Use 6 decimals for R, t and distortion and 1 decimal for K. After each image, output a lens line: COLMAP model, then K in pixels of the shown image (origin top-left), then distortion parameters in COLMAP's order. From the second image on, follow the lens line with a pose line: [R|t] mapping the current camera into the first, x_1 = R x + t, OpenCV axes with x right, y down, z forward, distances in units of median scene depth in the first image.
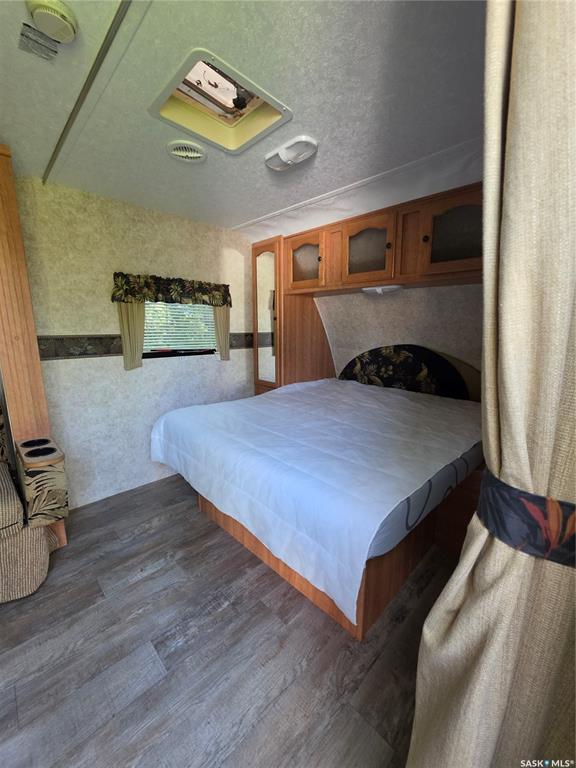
lens RADIAL K [[306.1, 0, 289.4], [0, 306.1, 385.7], [0, 0, 1]] dist [-0.001226, -0.000287]
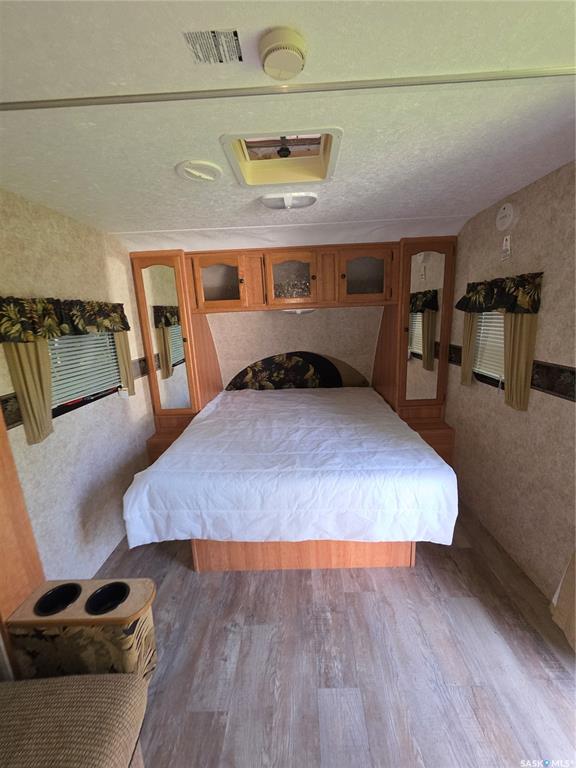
lens RADIAL K [[306.1, 0, 292.1], [0, 306.1, 385.3], [0, 0, 1]] dist [-0.001226, -0.000287]
pose [[0.720661, -0.191287, 0.666376, -0.562256], [0.179898, 0.979855, 0.086720, -0.134944], [-0.669540, 0.057384, 0.740556, 0.147742]]
